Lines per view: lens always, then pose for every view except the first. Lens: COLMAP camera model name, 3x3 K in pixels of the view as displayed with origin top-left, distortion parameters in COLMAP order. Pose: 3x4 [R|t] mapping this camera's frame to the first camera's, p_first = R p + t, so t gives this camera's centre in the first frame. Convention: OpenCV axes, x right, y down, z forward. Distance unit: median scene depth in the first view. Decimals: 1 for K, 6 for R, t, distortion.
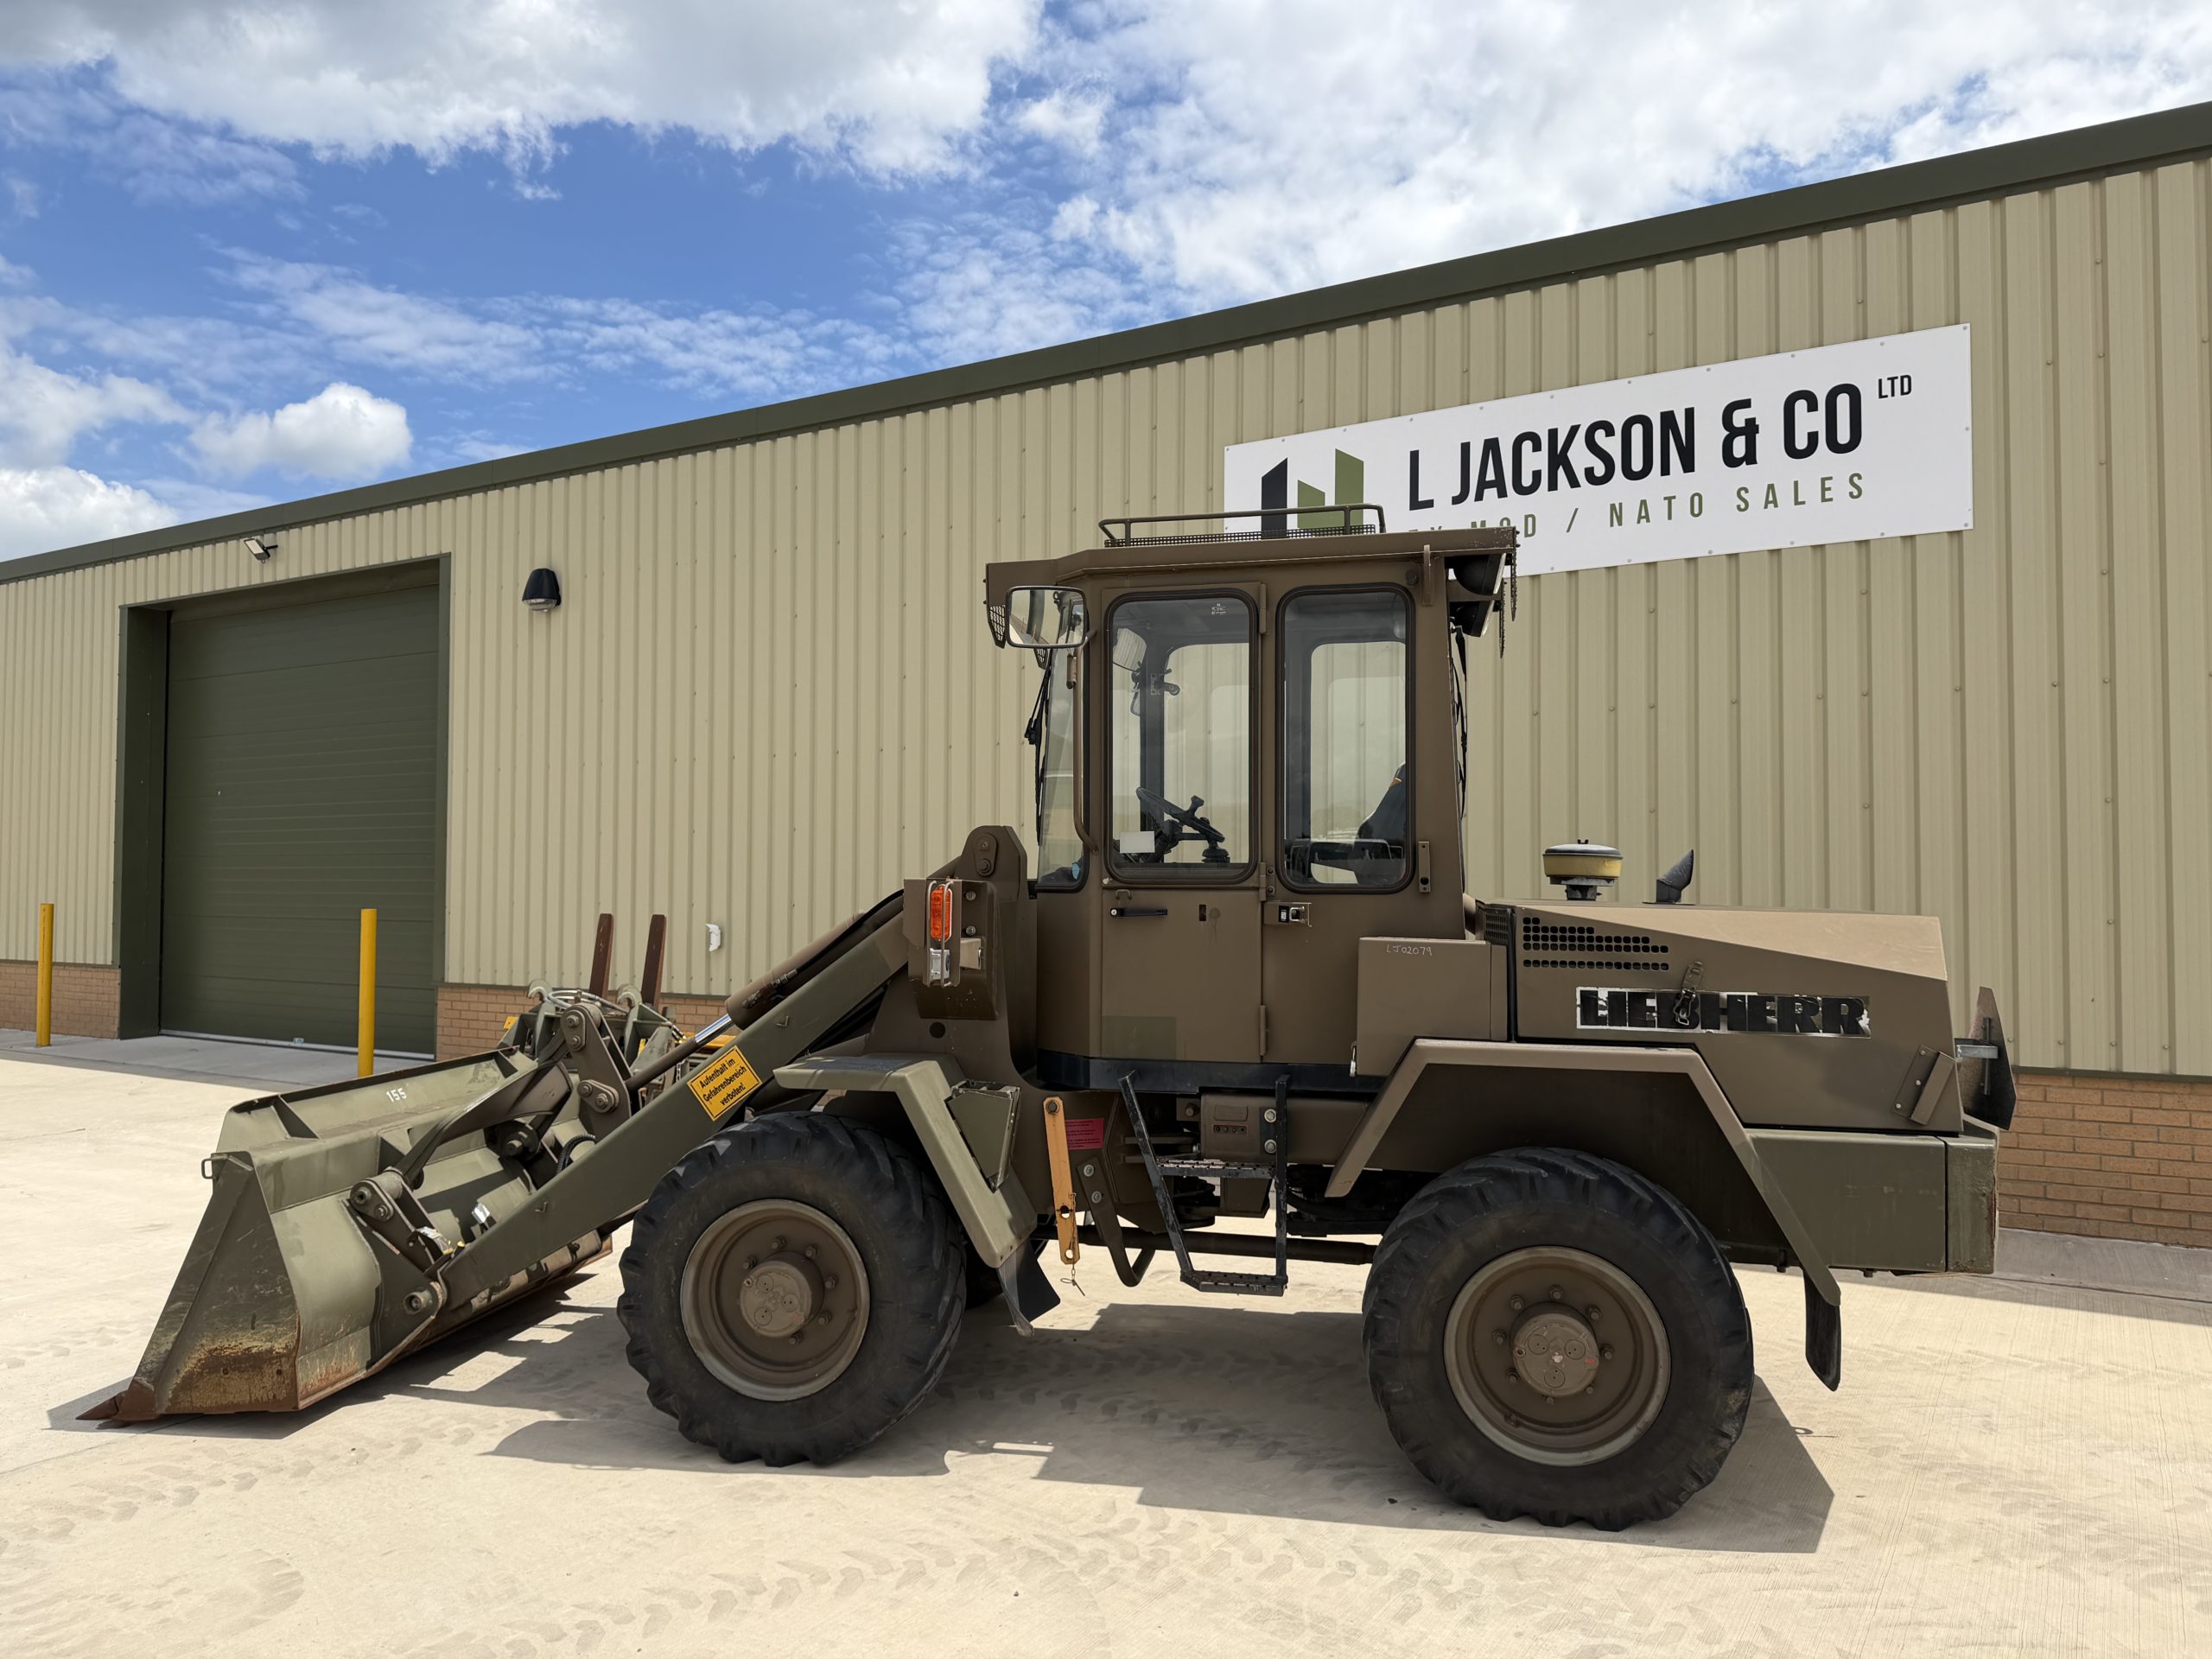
lens RADIAL K [[1539.8, 0, 1107.2], [0, 1539.8, 846.0], [0, 0, 1]] dist [0.005760, -0.005559]
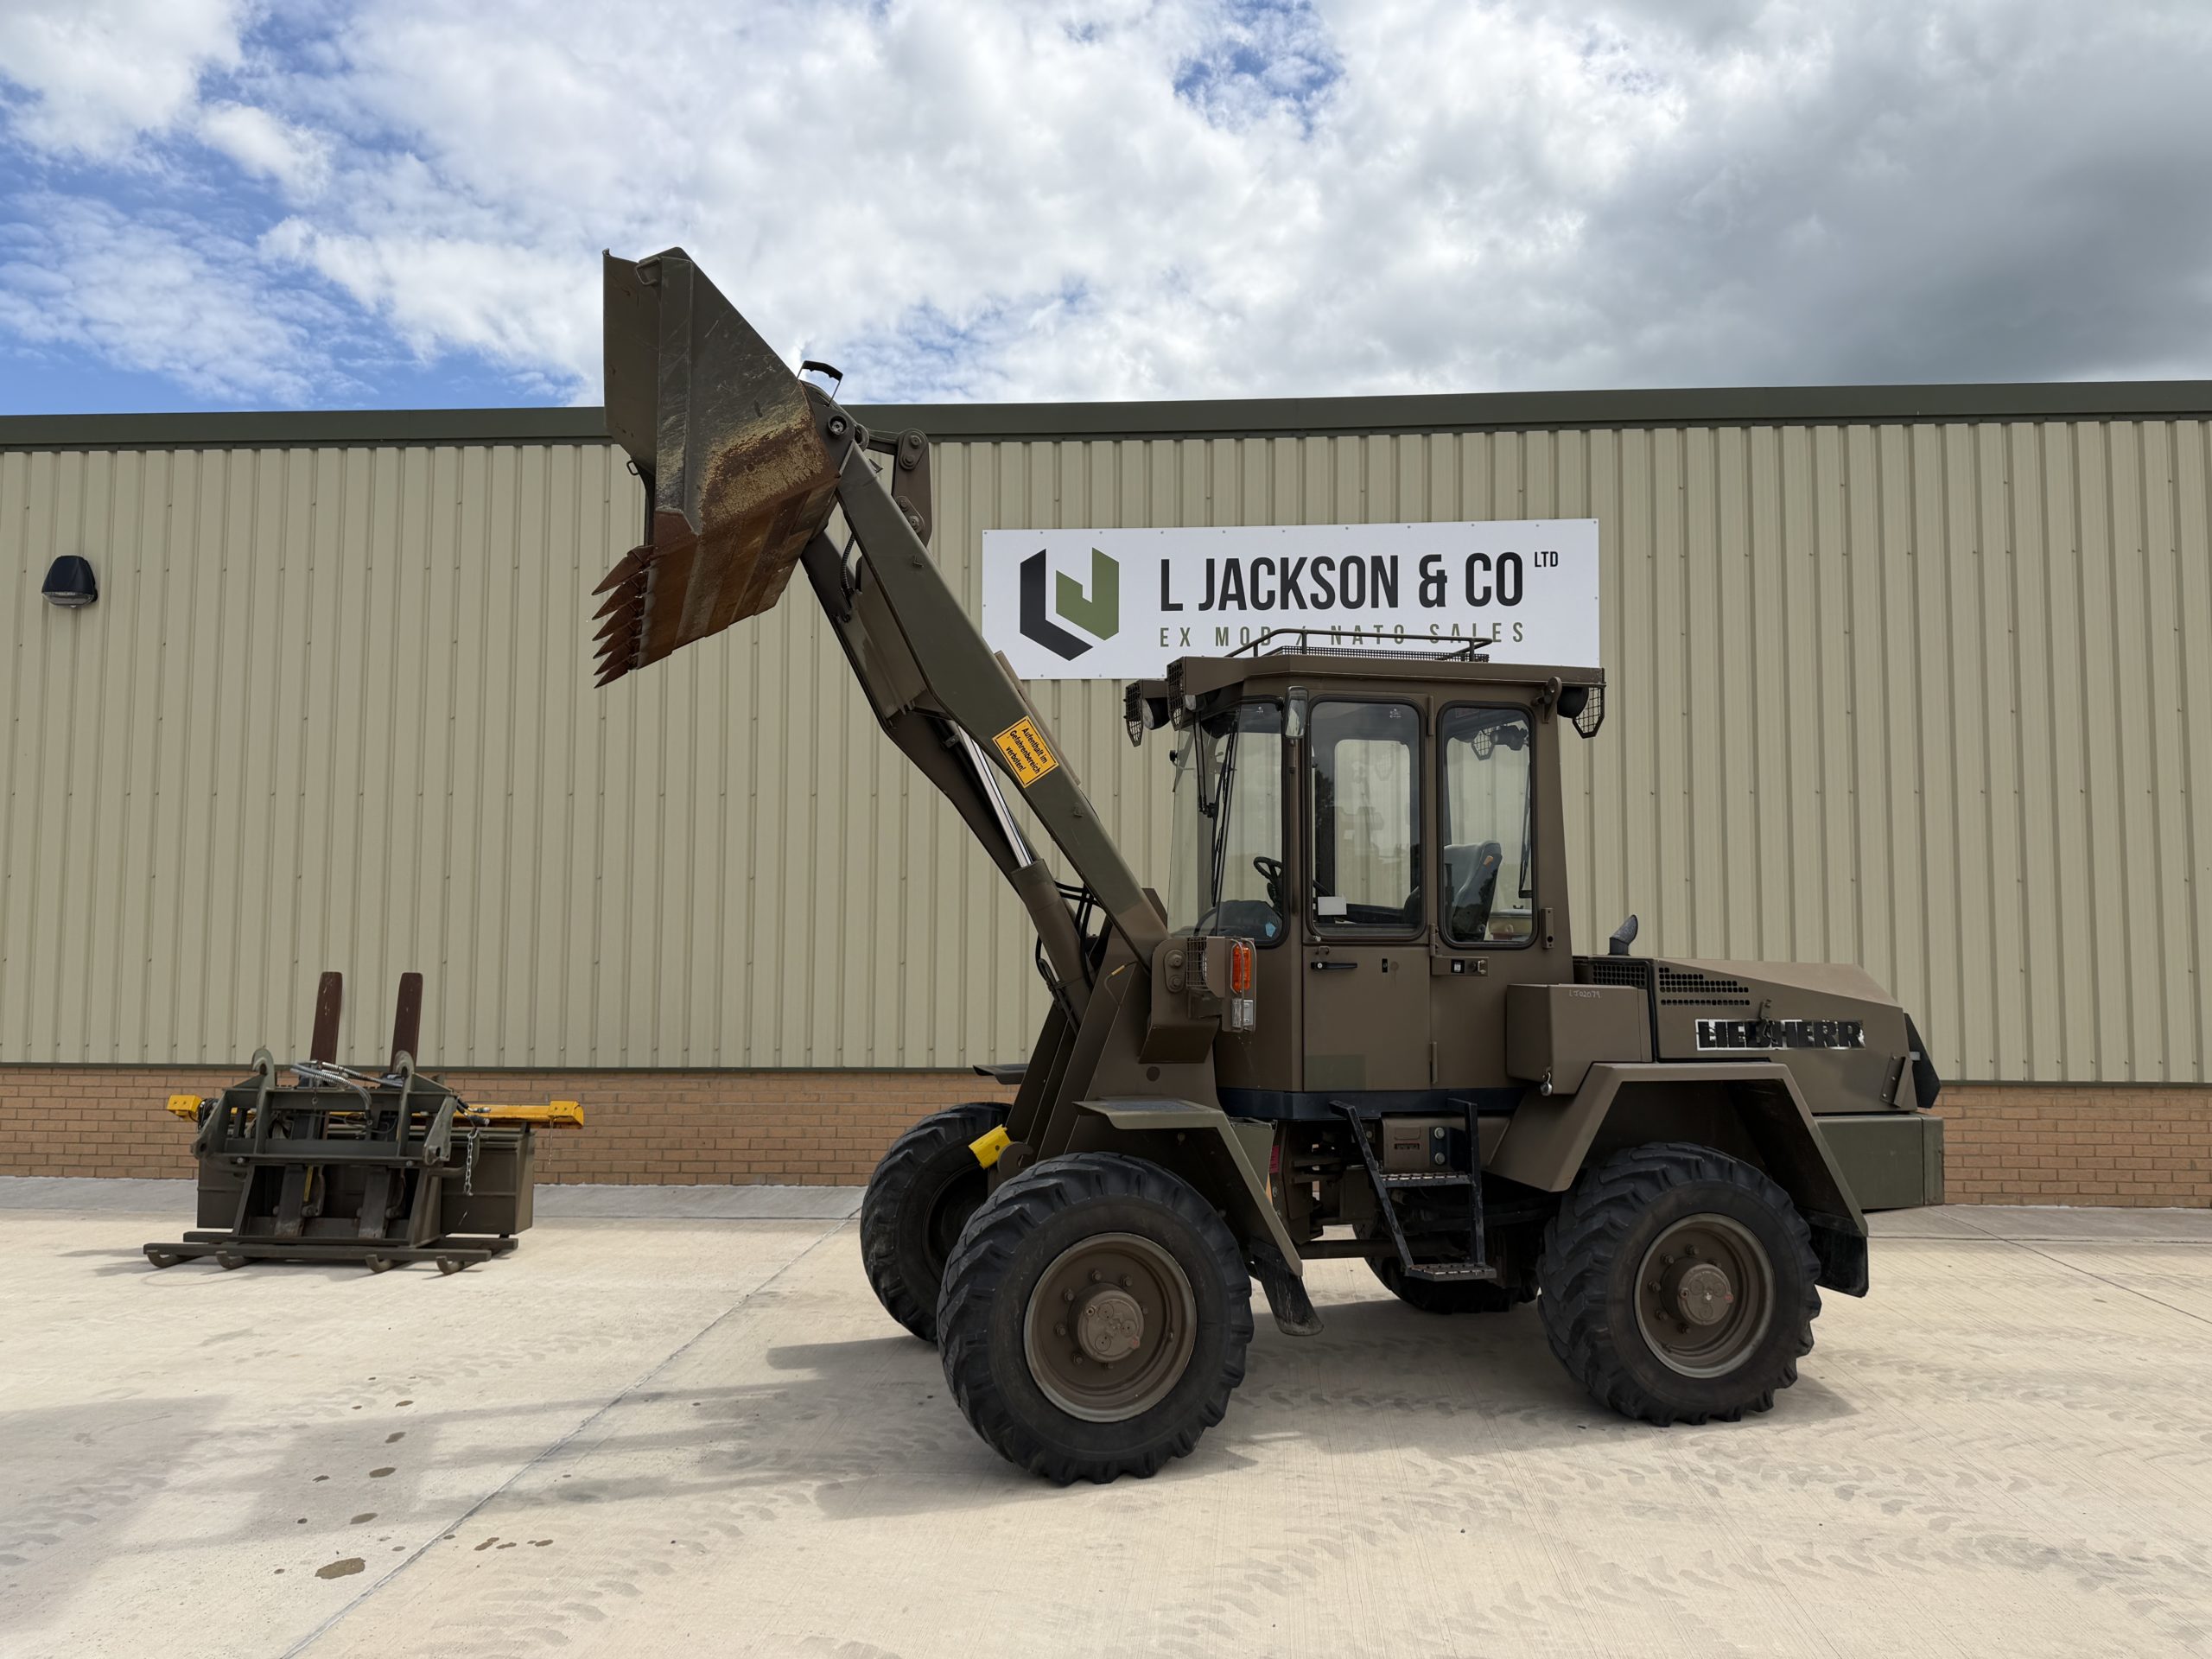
lens RADIAL K [[1524.9, 0, 1102.8], [0, 1524.9, 842.8], [0, 0, 1]] dist [0.095001, -0.143489]
pose [[0.889136, 0.030066, 0.456654, -0.408781], [-0.014059, 0.999163, -0.038410, -0.002059], [-0.457427, 0.027731, 0.888815, 0.015640]]
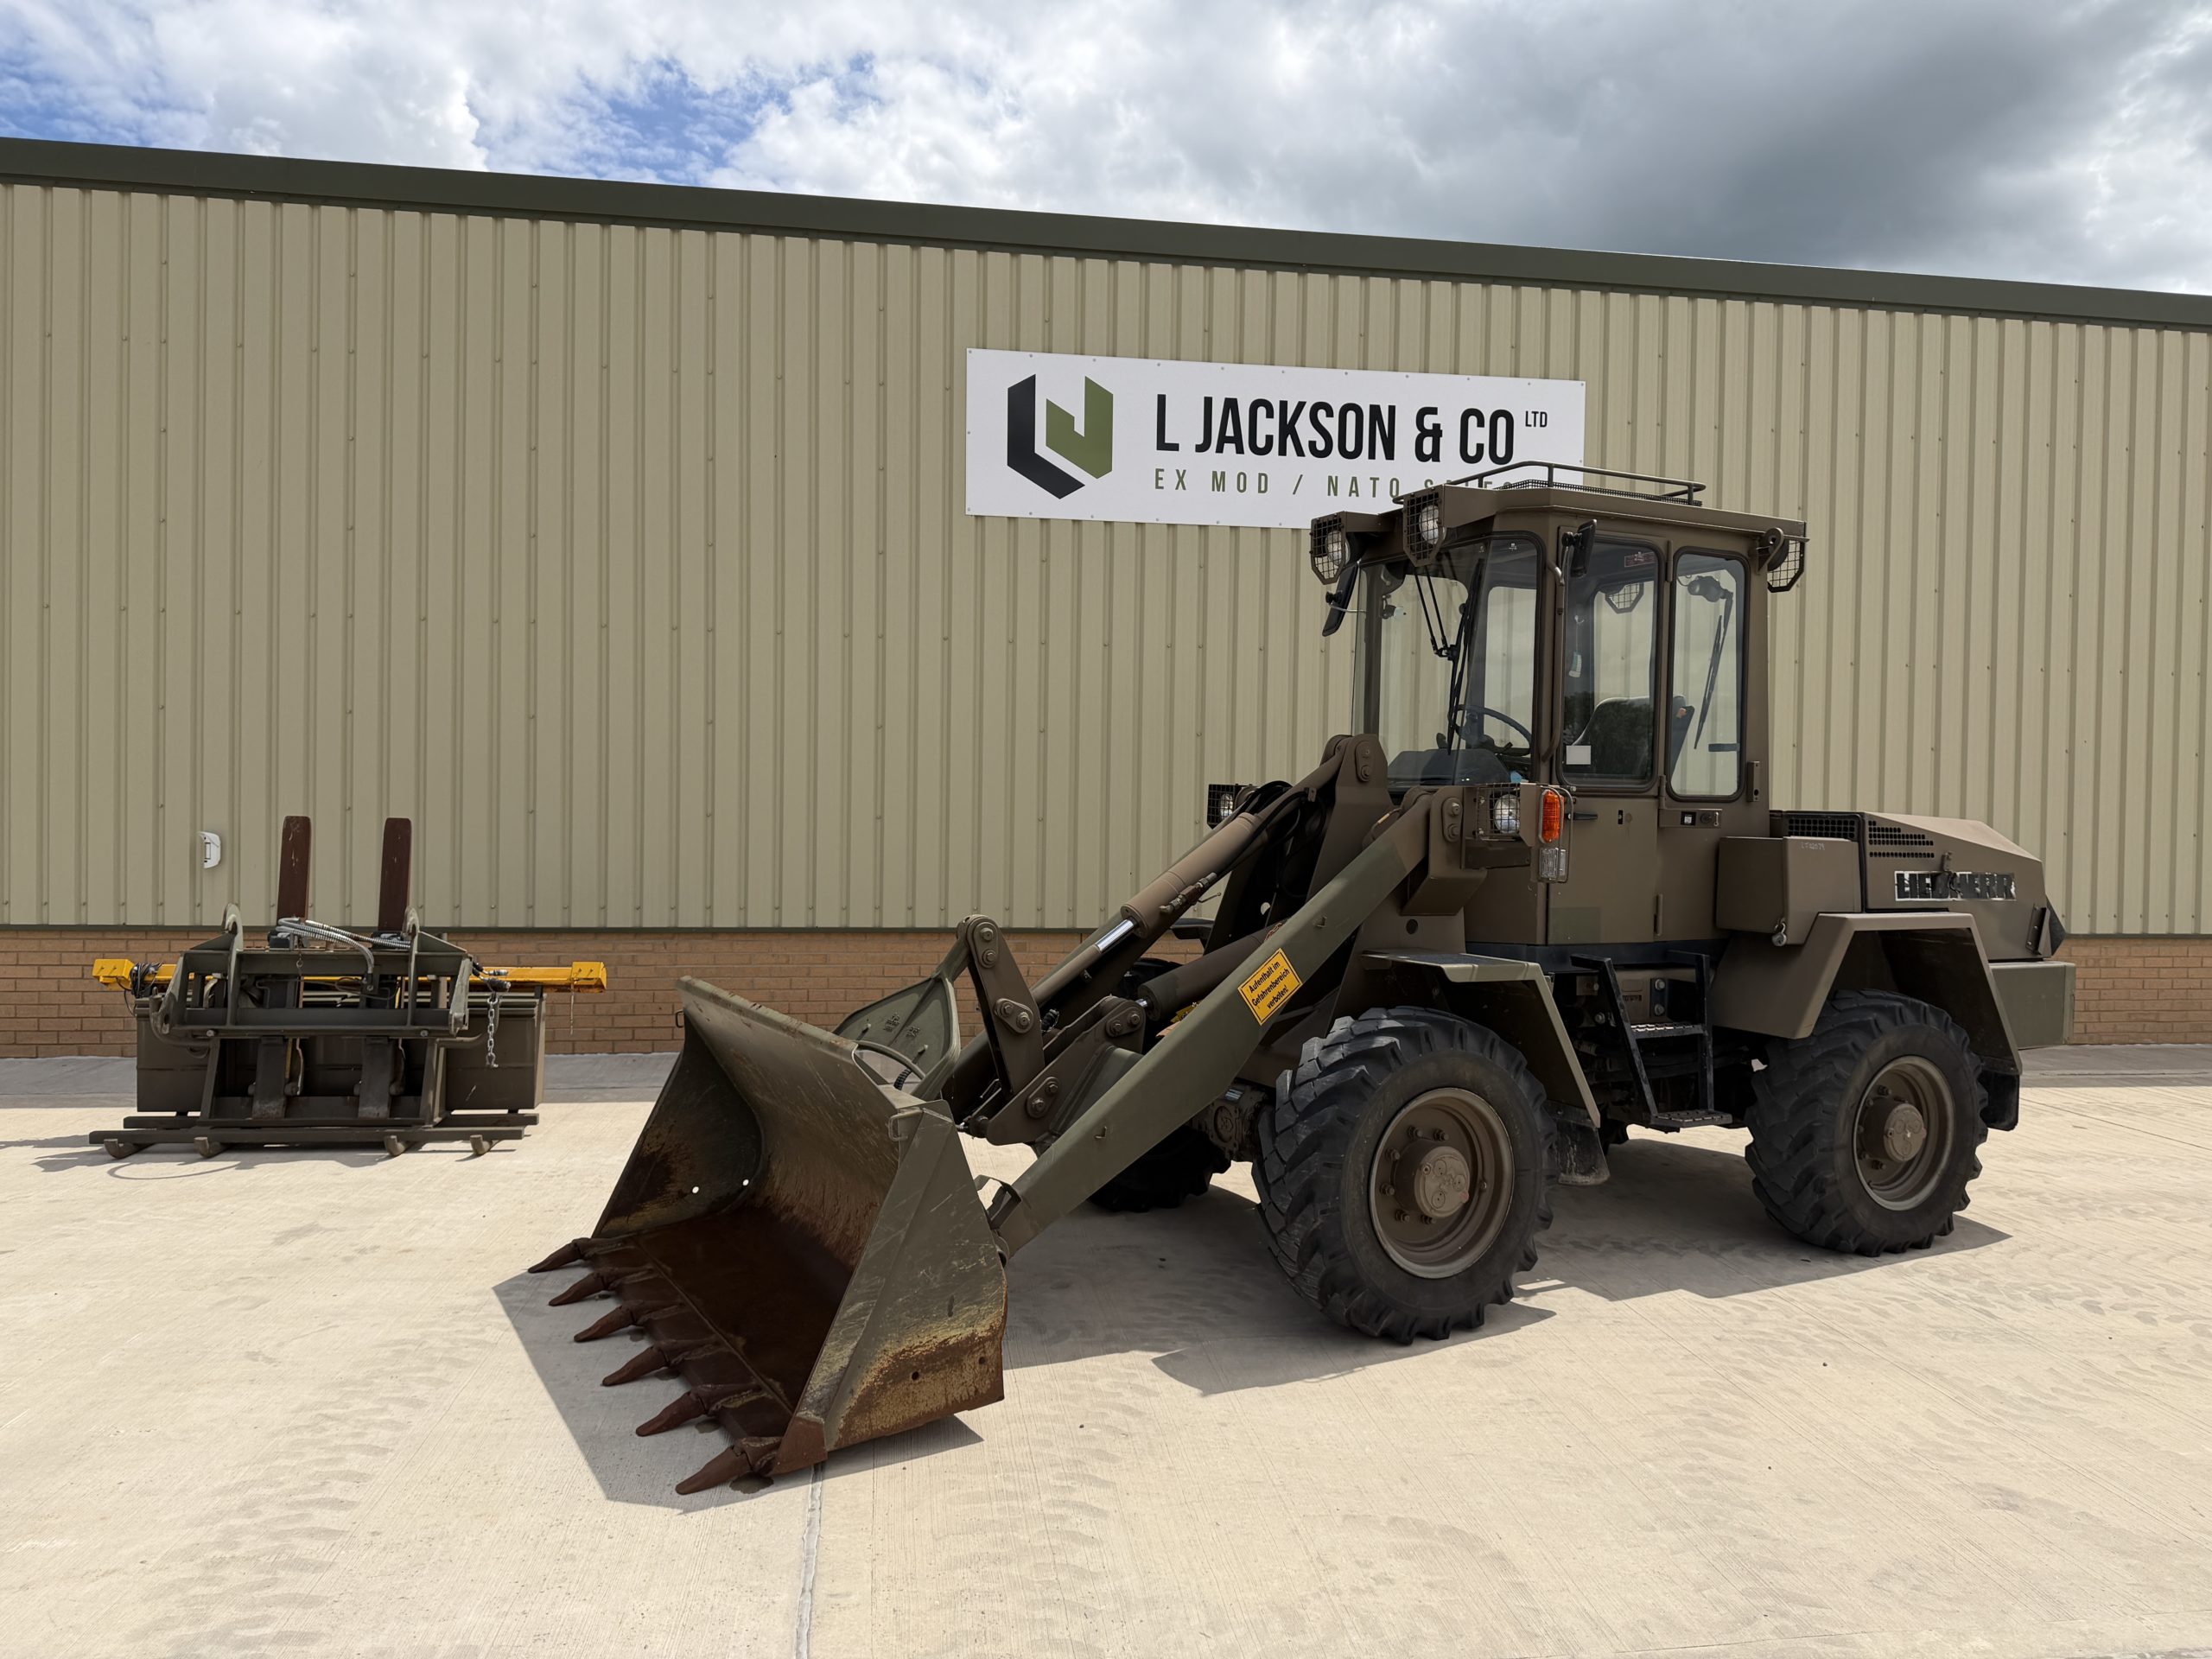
lens RADIAL K [[1524.6, 0, 1085.9], [0, 1524.6, 850.9], [0, 0, 1]] dist [0.088356, -0.118631]
pose [[0.778952, -0.007323, 0.627041, -0.601100], [-0.030305, 0.998324, 0.049306, 0.014091], [-0.626351, -0.057409, 0.777424, 0.199074]]
